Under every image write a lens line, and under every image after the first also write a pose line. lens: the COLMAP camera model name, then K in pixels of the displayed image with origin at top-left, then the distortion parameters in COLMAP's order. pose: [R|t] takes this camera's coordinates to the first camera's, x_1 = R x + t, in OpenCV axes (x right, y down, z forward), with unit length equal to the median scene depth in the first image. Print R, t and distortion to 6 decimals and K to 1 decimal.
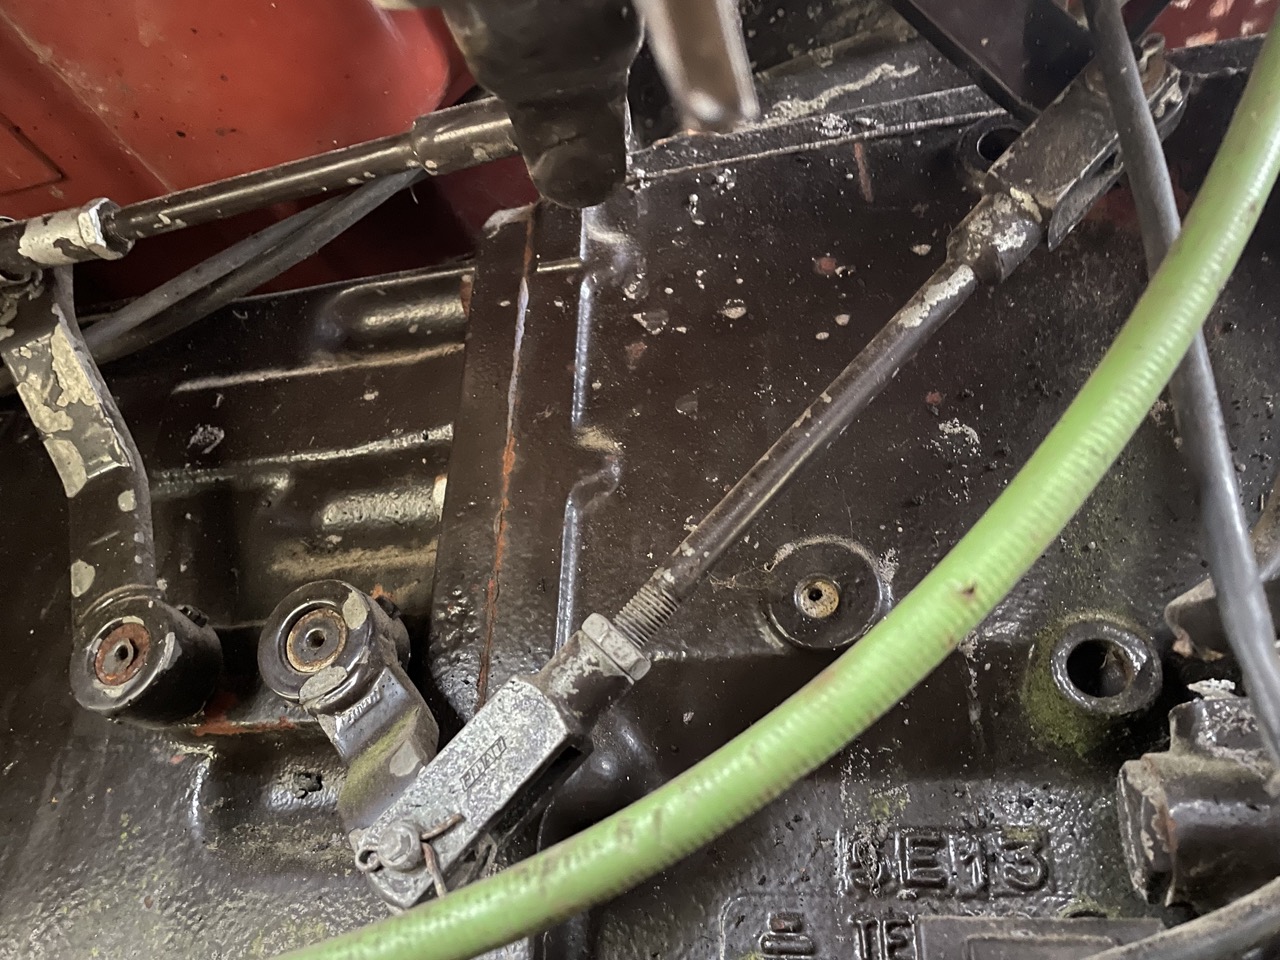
lens RADIAL K [[963.5, 0, 640.0], [0, 963.5, 480.0], [0, 0, 1]] dist [0.064886, -0.001583]
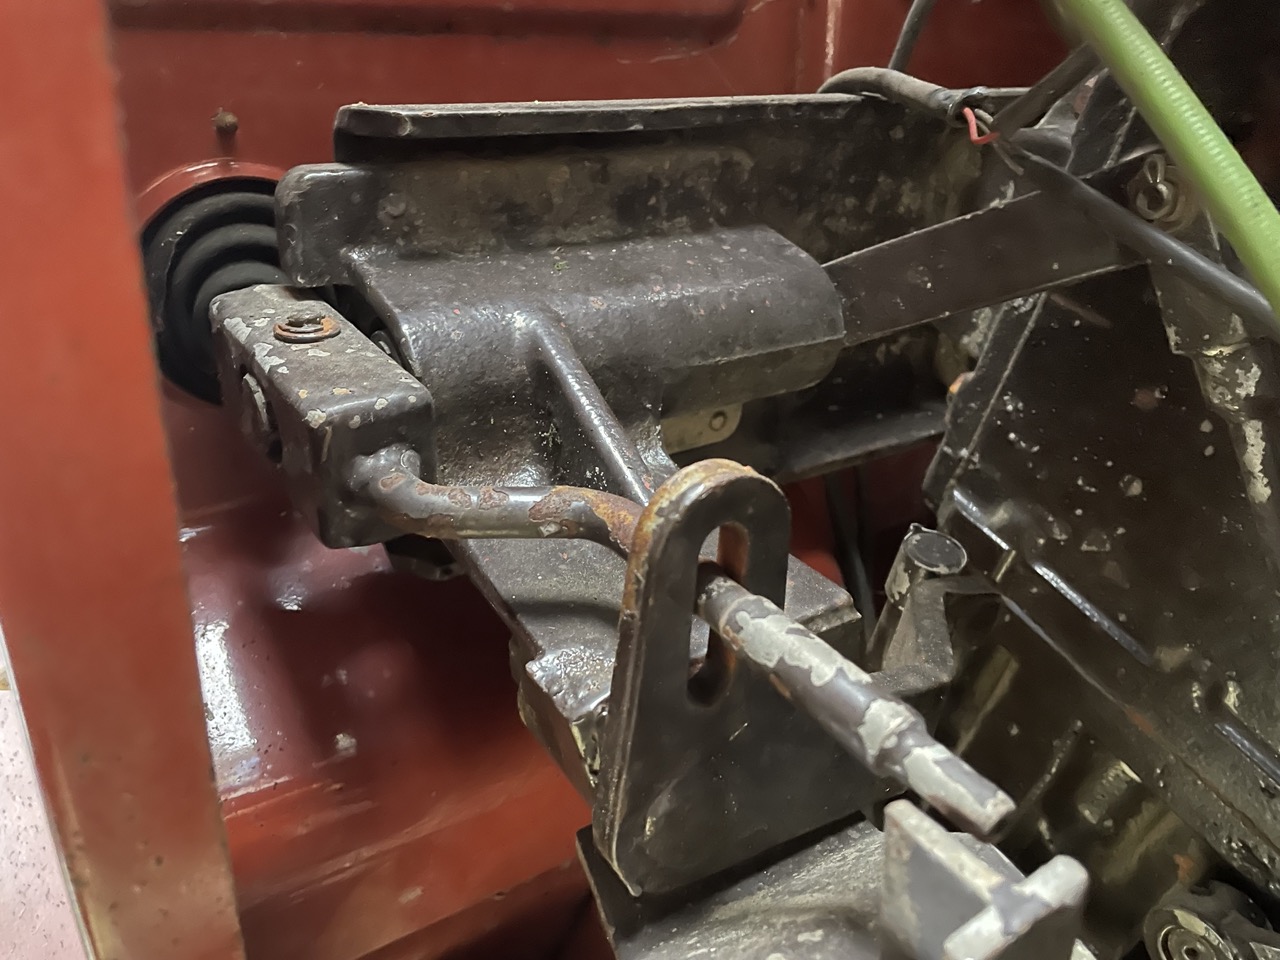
lens RADIAL K [[998.1, 0, 640.0], [0, 998.1, 480.0], [0, 0, 1]] dist [-0.001364, -0.009174]
pose [[0.368409, -0.809092, -0.457869, 0.402059], [0.816371, 0.517179, -0.257032, -0.335001], [0.444763, -0.279098, 0.851052, -0.190416]]
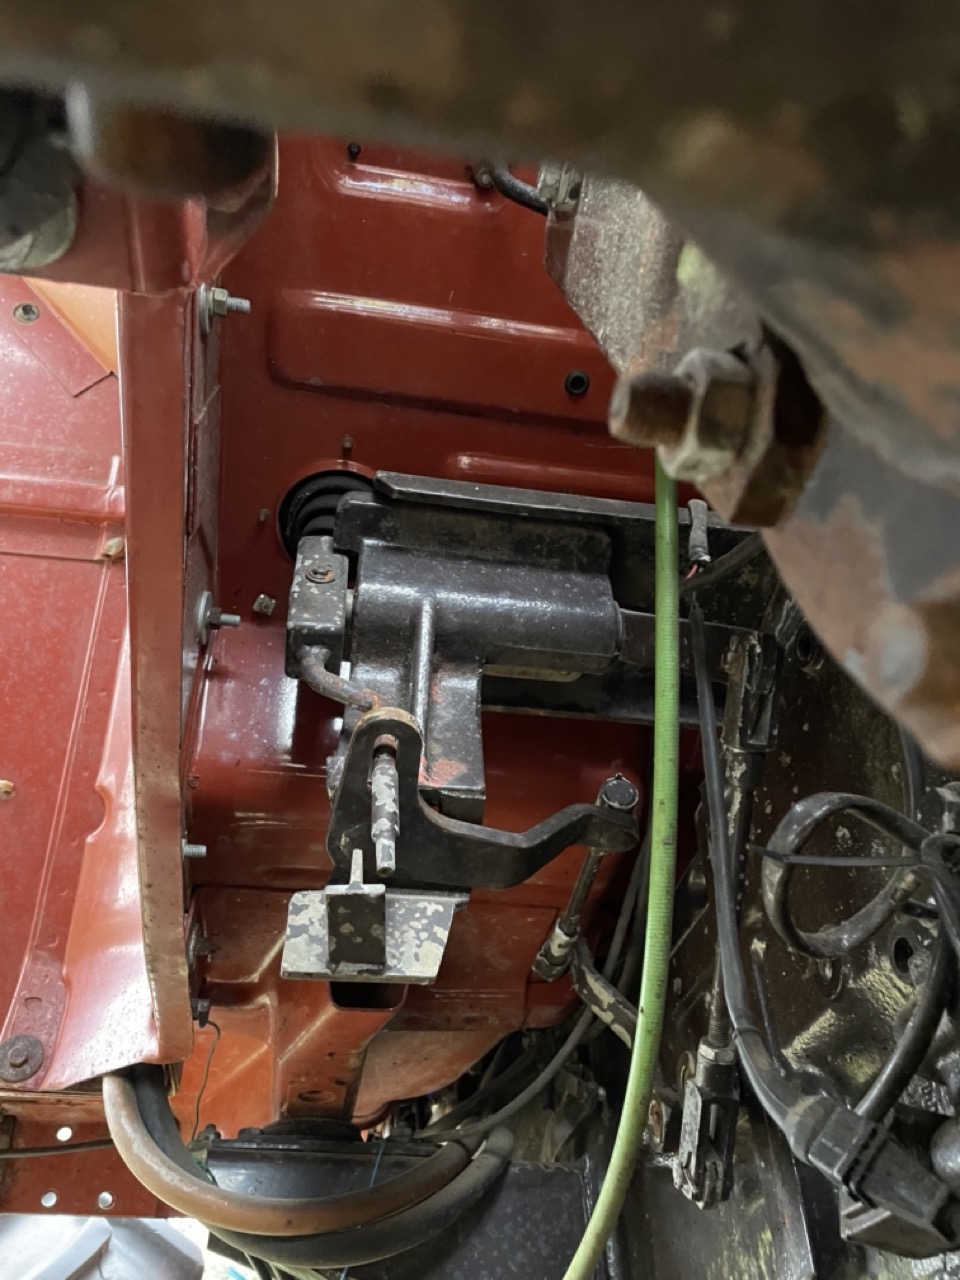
lens RADIAL K [[998.1, 0, 480.0], [0, 998.1, 640.0], [0, 0, 1]] dist [-0.001364, -0.009174]
pose [[0.404286, -0.621471, -0.671064, 1.227474], [0.433118, 0.776303, -0.457998, 0.174341], [0.805582, -0.105488, 0.583018, -0.393900]]
